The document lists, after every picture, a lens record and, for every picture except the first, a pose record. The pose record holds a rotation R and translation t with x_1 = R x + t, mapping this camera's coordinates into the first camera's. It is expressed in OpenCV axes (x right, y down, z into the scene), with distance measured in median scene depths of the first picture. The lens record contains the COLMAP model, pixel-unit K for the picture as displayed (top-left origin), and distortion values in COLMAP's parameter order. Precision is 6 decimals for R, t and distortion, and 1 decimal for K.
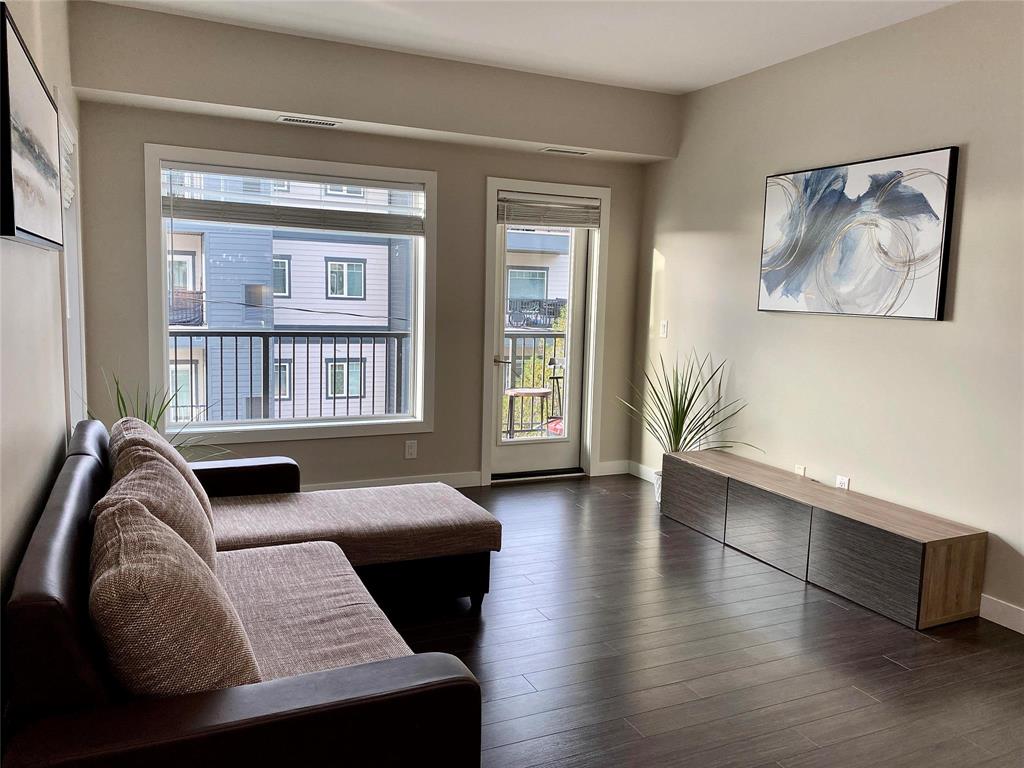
lens RADIAL K [[764.3, 0, 511.0], [0, 764.3, 376.4], [0, 0, 1]] dist [0.066177, -0.003266]
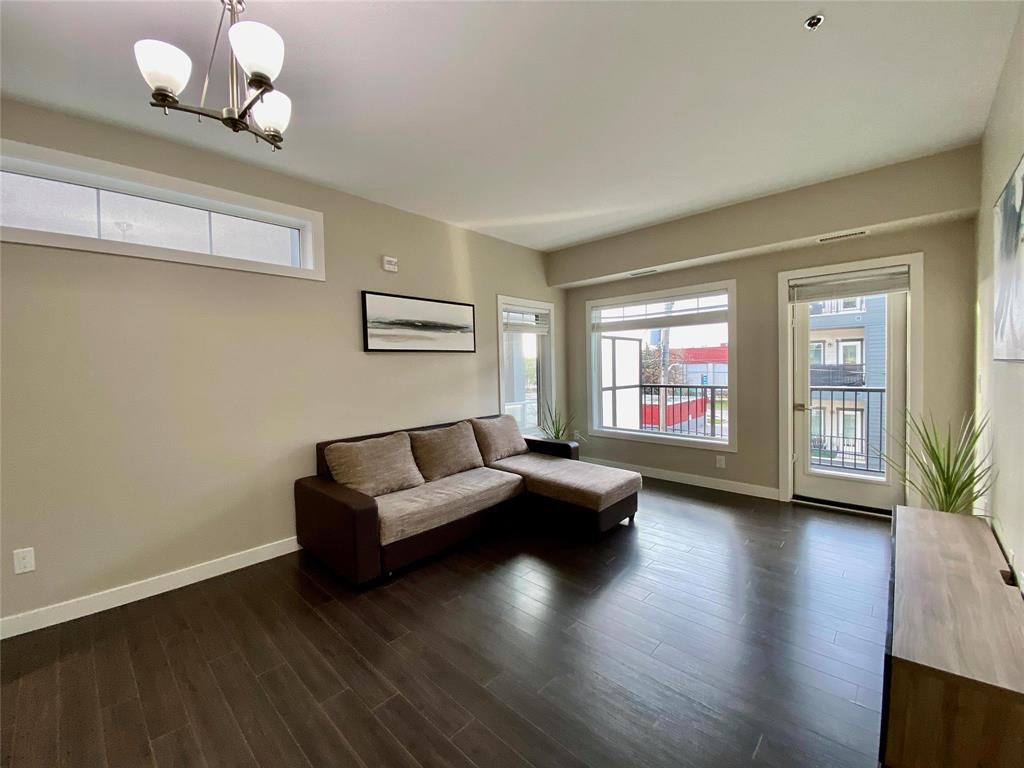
lens RADIAL K [[415.3, 0, 520.8], [0, 415.3, 383.8], [0, 0, 1]] dist [0.016922, -0.000557]
pose [[0.391400, 0.006035, -0.920201, 0.473515], [-0.072512, 0.997071, -0.024303, -0.009596], [0.917359, 0.076238, 0.390691, 0.295053]]
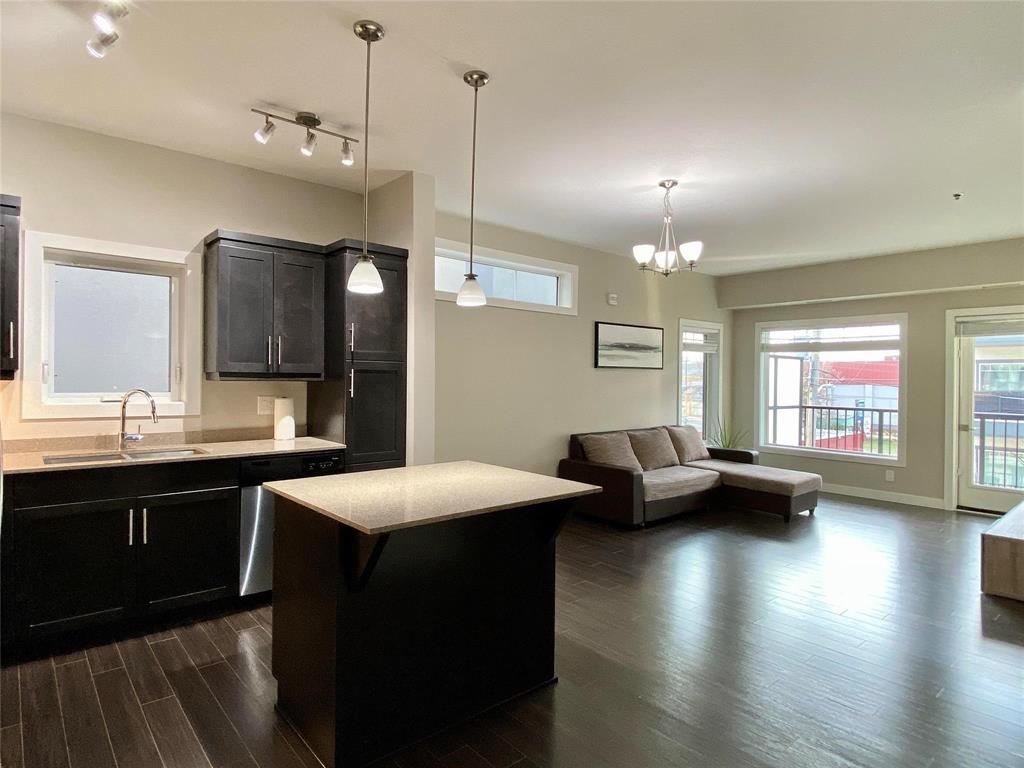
lens RADIAL K [[576.2, 0, 502.9], [0, 576.2, 383.2], [0, 0, 1]] dist [-0.015089, -0.003971]
pose [[0.257167, -0.013058, -0.966279, 0.858081], [-0.114360, 0.992471, -0.043848, 0.046013], [0.959576, 0.121780, 0.253737, -0.156974]]
